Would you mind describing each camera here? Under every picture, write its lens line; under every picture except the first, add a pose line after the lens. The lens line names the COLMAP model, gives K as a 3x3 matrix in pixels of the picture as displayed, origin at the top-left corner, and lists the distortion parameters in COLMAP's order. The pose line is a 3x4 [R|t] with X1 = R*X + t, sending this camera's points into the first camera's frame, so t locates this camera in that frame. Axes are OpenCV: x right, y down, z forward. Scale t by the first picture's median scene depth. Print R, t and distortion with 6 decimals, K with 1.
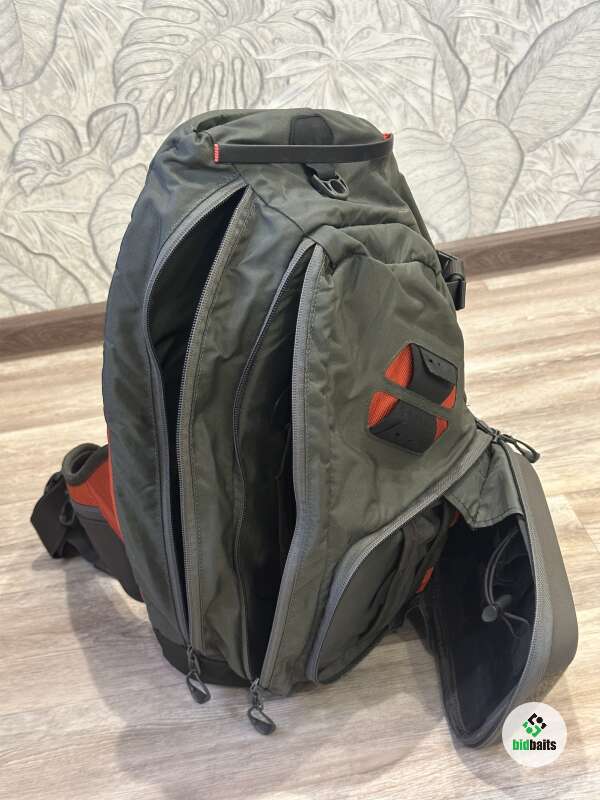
lens RADIAL K [[1157.2, 0, 311.2], [0, 1157.2, 393.9], [0, 0, 1]] dist [0.102505, 0.000000]
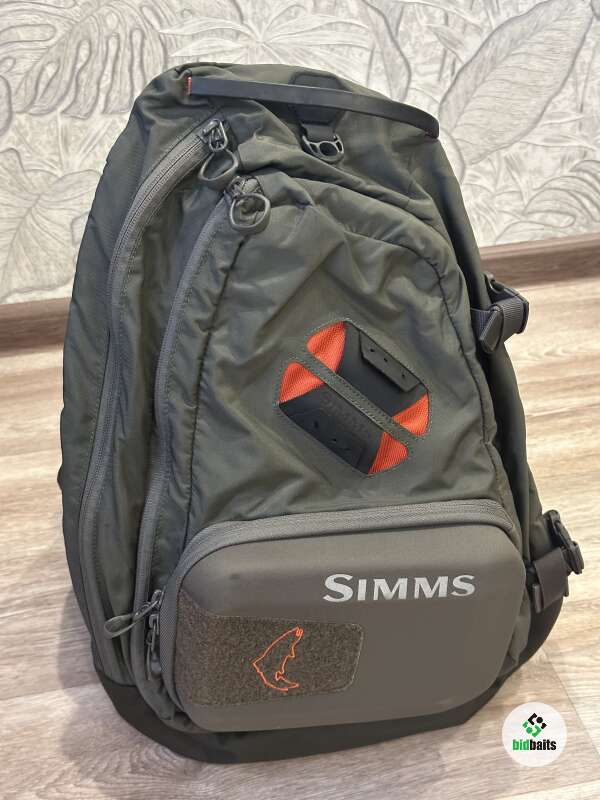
lens RADIAL K [[1157.2, 0, 307.9], [0, 1157.2, 393.8], [0, 0, 1]] dist [0.102505, 0.000000]
pose [[0.992516, 0.042002, 0.114666, -0.027060], [-0.047644, 0.997762, 0.046916, -0.075264], [-0.112439, -0.052028, 0.992296, 0.153172]]
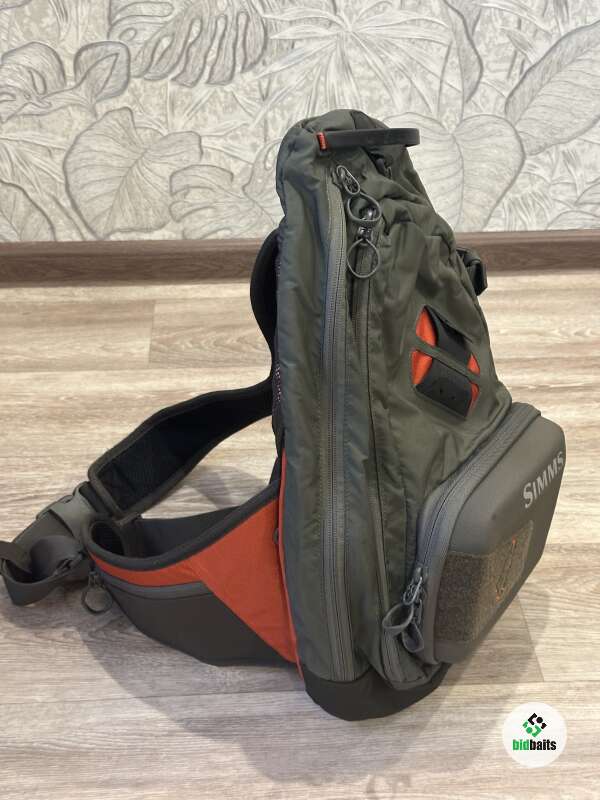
lens RADIAL K [[1157.2, 0, 304.4], [0, 1157.2, 401.0], [0, 0, 1]] dist [0.102505, 0.000000]
pose [[0.988548, 0.147436, 0.032184, 0.001324], [-0.150081, 0.982805, 0.107565, -0.087842], [-0.015772, -0.111163, 0.993677, 0.027478]]
